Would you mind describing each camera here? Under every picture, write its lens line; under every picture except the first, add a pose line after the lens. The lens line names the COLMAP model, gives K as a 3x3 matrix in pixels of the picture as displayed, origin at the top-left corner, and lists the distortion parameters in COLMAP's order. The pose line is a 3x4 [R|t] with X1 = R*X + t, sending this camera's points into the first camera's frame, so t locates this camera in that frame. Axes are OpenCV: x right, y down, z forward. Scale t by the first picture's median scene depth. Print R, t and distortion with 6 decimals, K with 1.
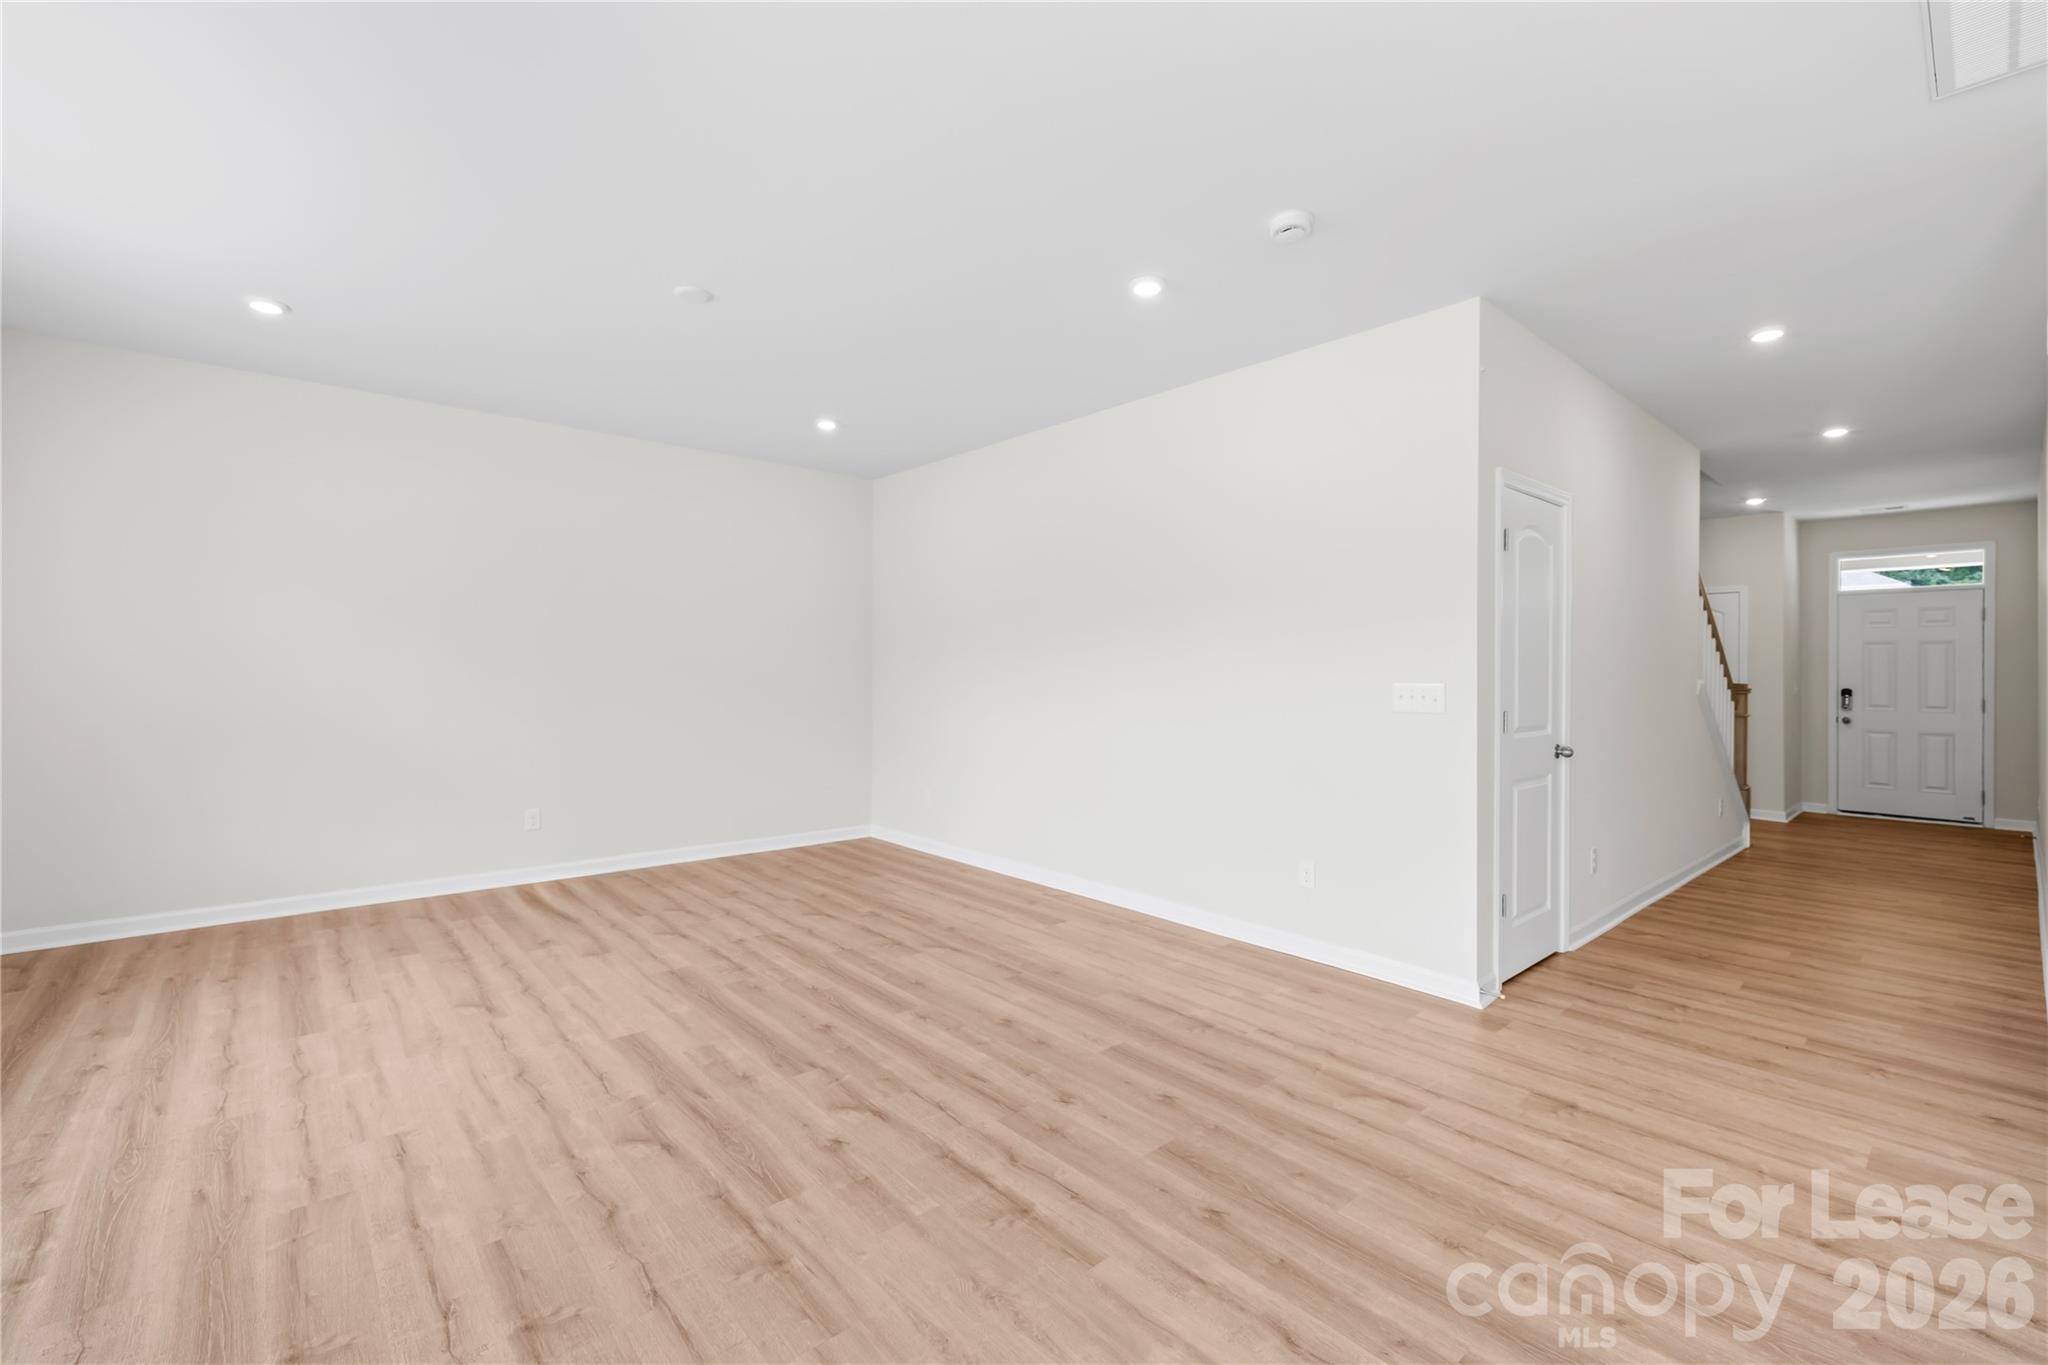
lens RADIAL K [[870.1, 0, 1016.0], [0, 870.1, 671.9], [0, 0, 1]] dist [0.000201, -0.000044]
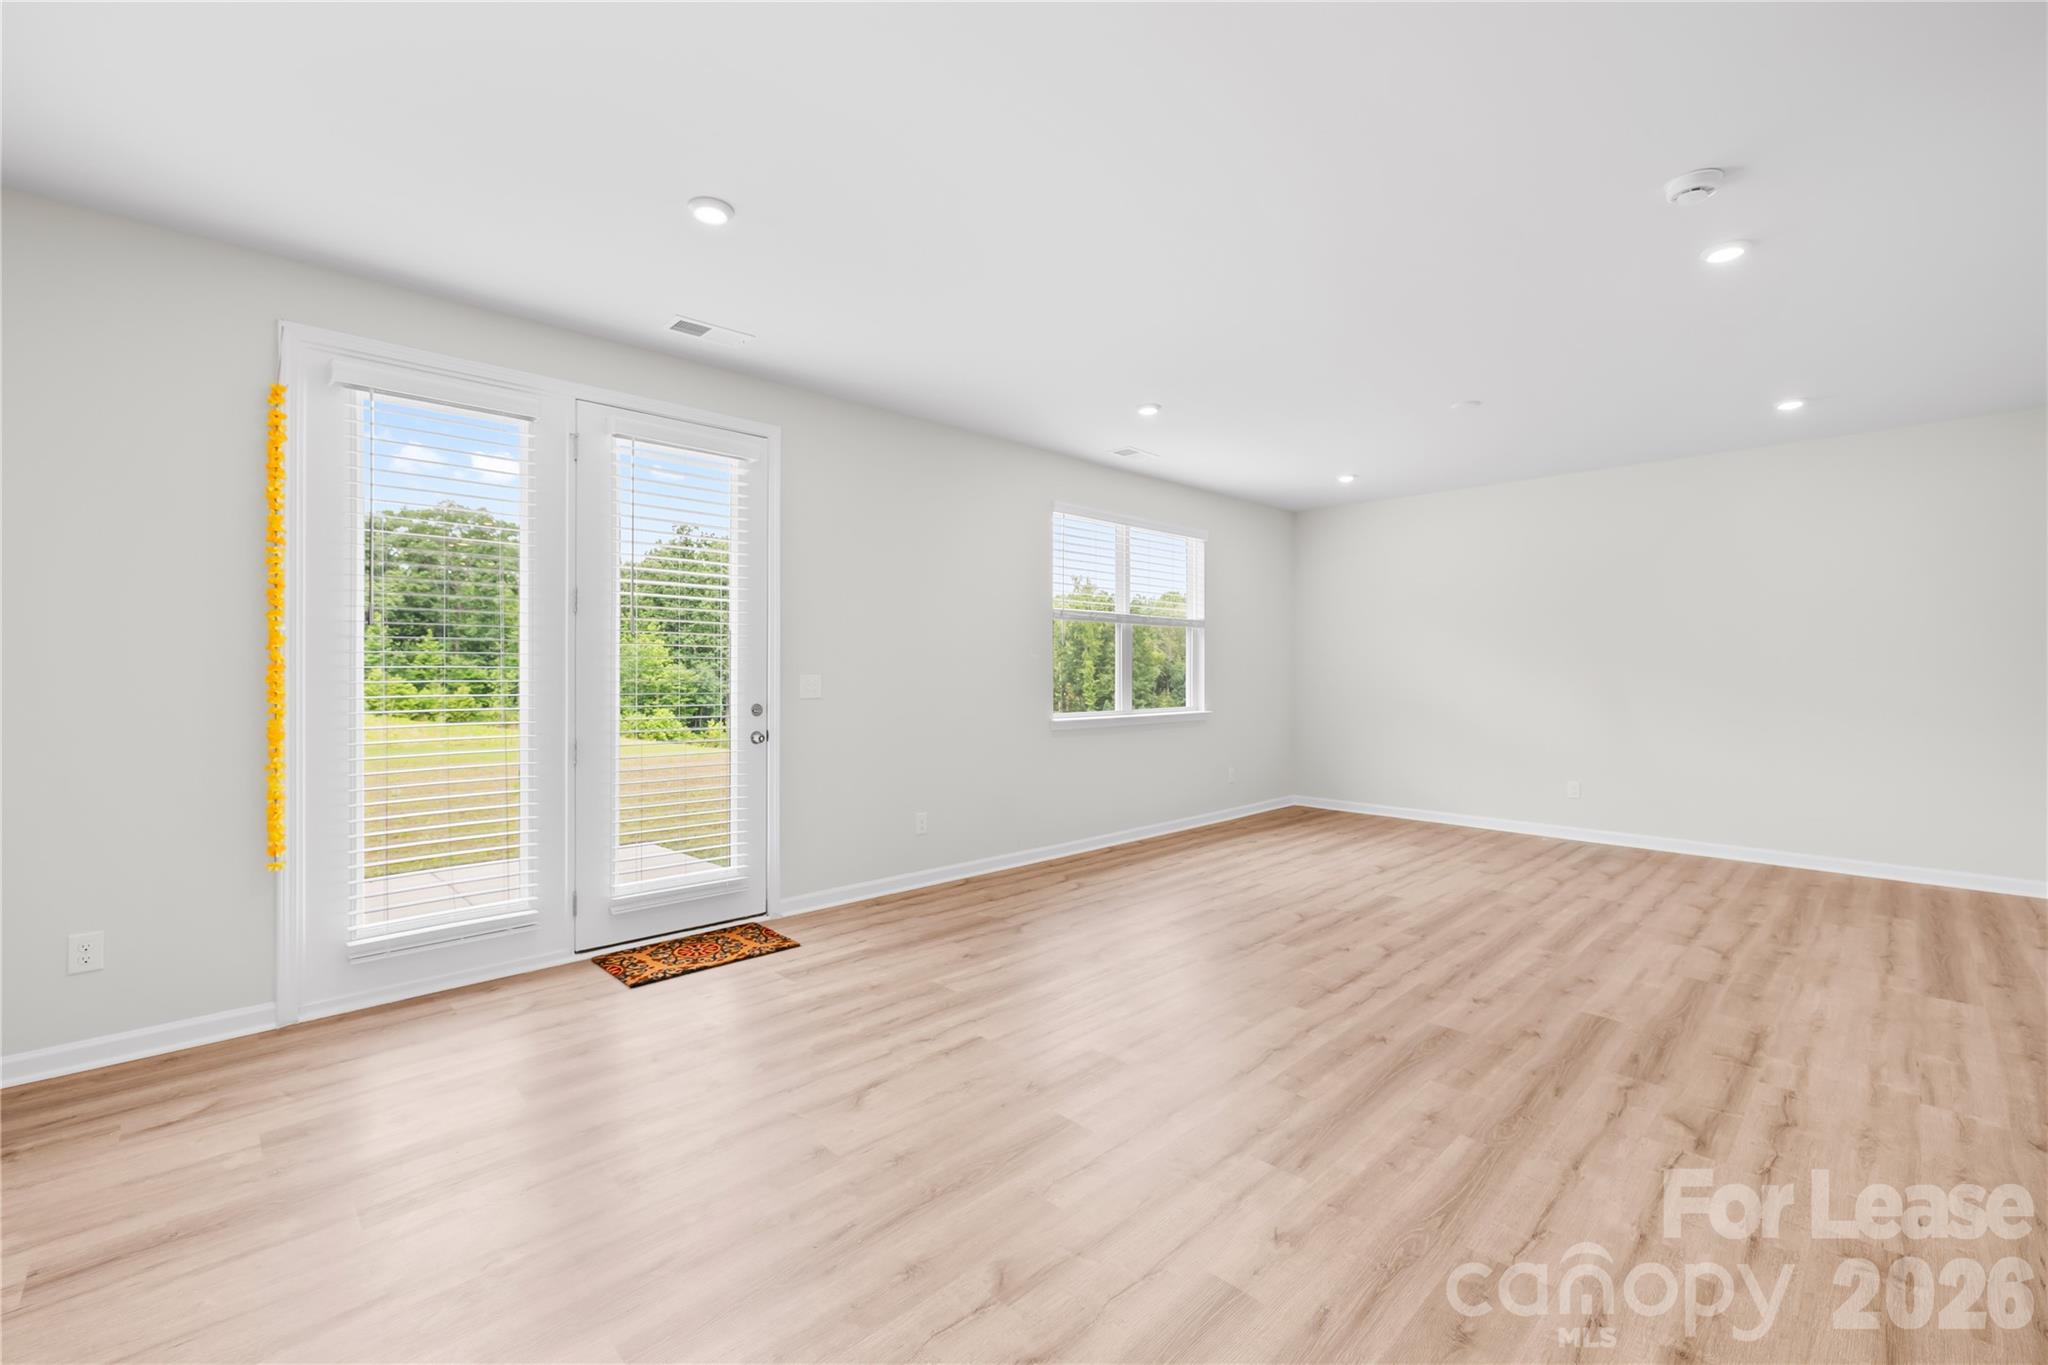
lens RADIAL K [[870.1, 0, 1016.0], [0, 870.1, 671.9], [0, 0, 1]] dist [0.000201, -0.000044]
pose [[0.055394, -0.004117, -0.998456, 1.090493], [-0.003063, 0.999986, -0.004294, 0.010382], [0.998460, 0.003297, 0.055381, 0.202772]]
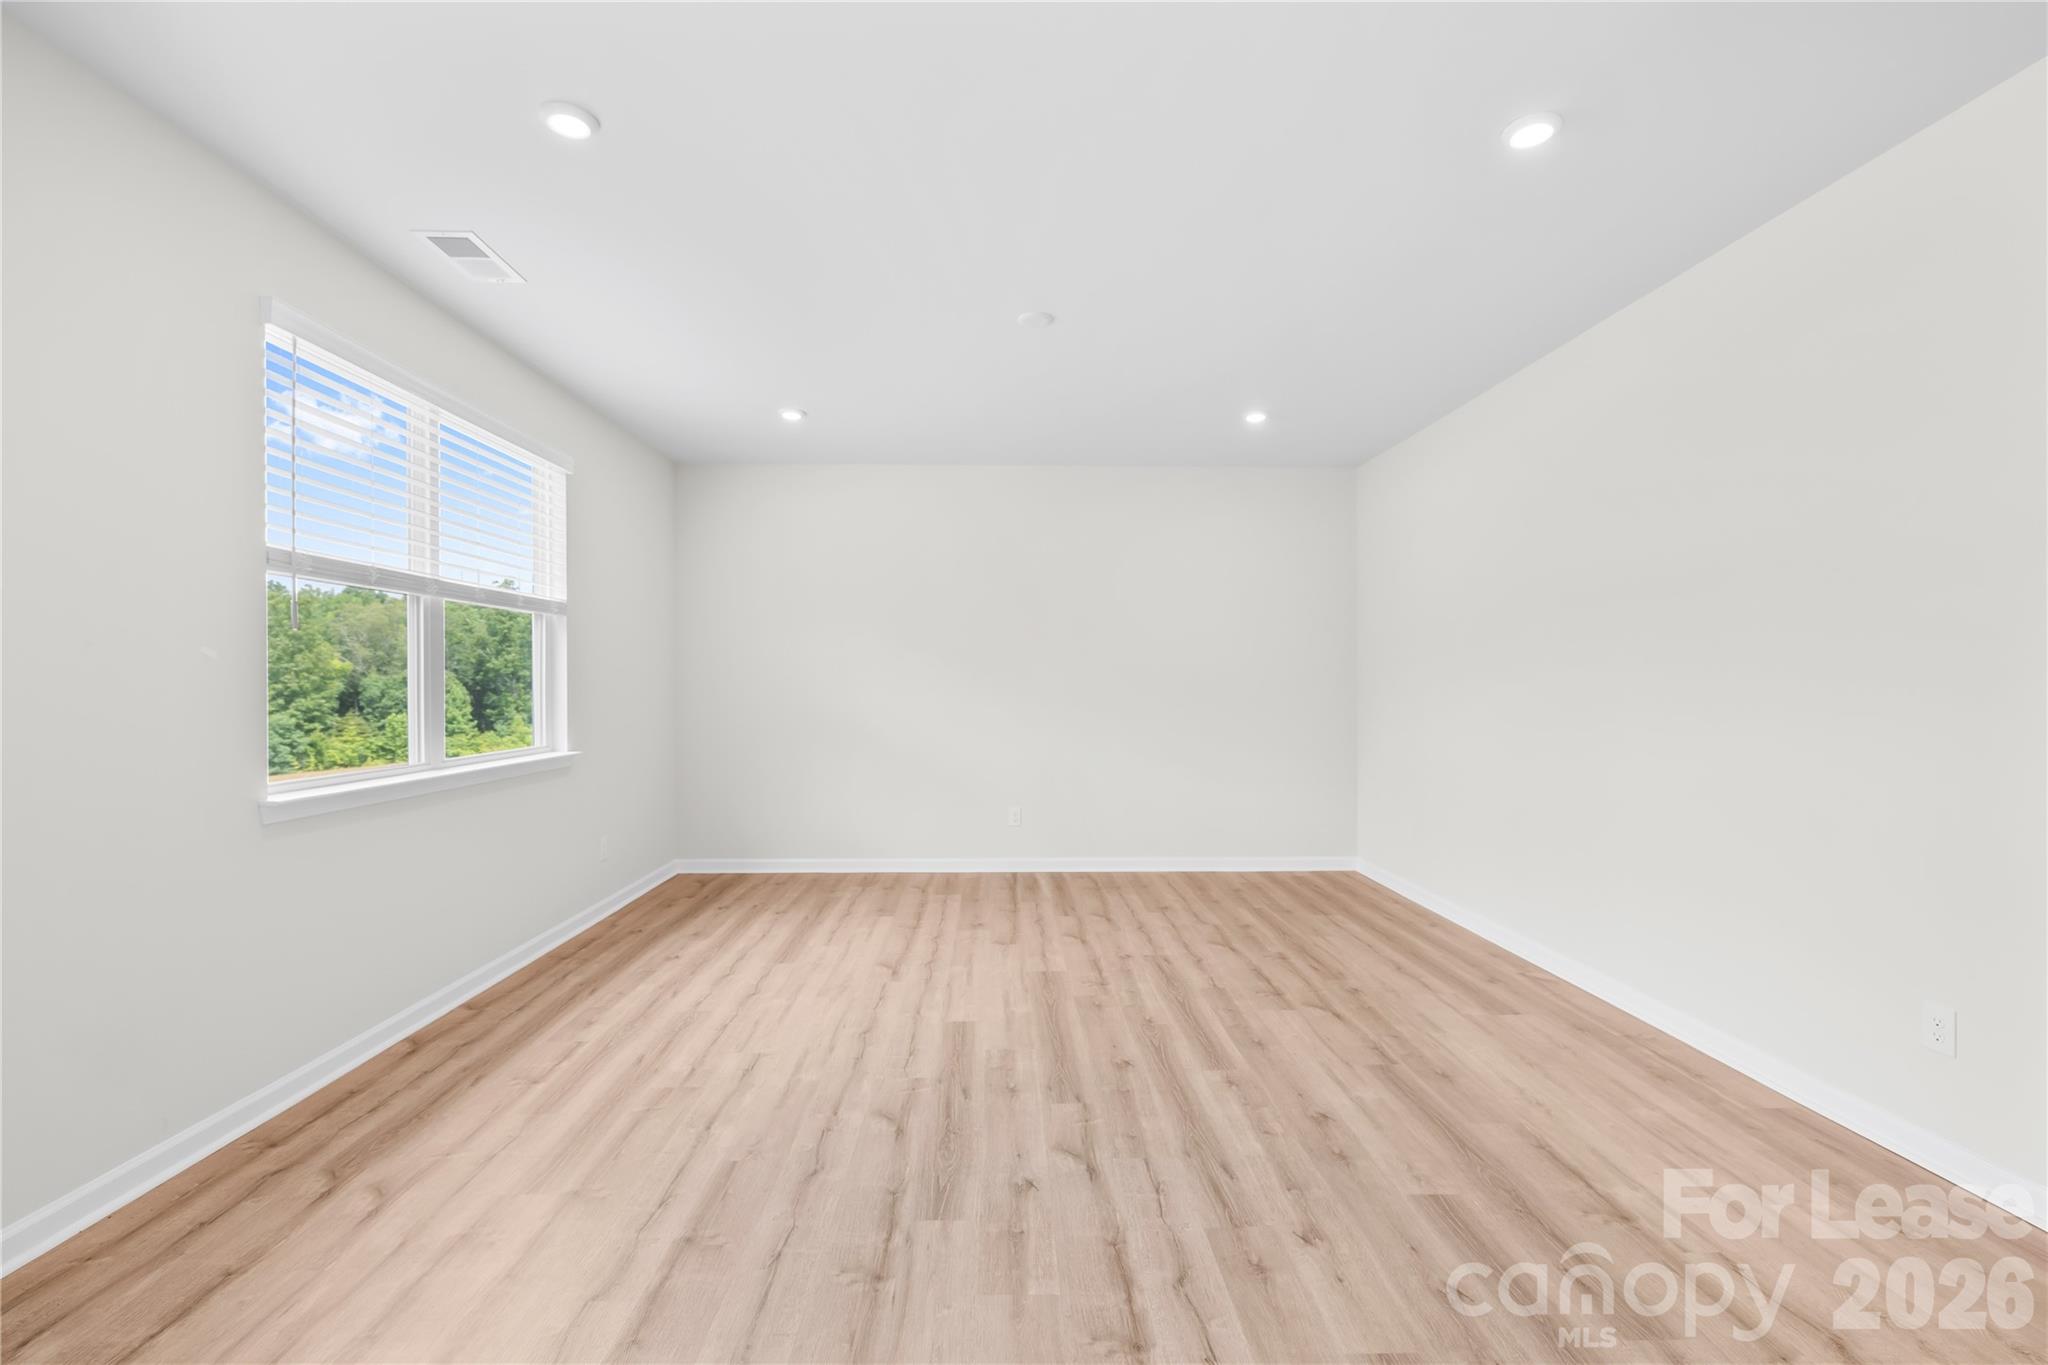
lens RADIAL K [[877.4, 0, 1019.7], [0, 877.4, 686.2], [0, 0, 1]] dist [0.000395, 0.000038]
pose [[0.771092, -0.005754, -0.636697, 0.297984], [0.005527, 0.999982, -0.002343, 0.003405], [0.636699, -0.001712, 0.771110, 0.199241]]
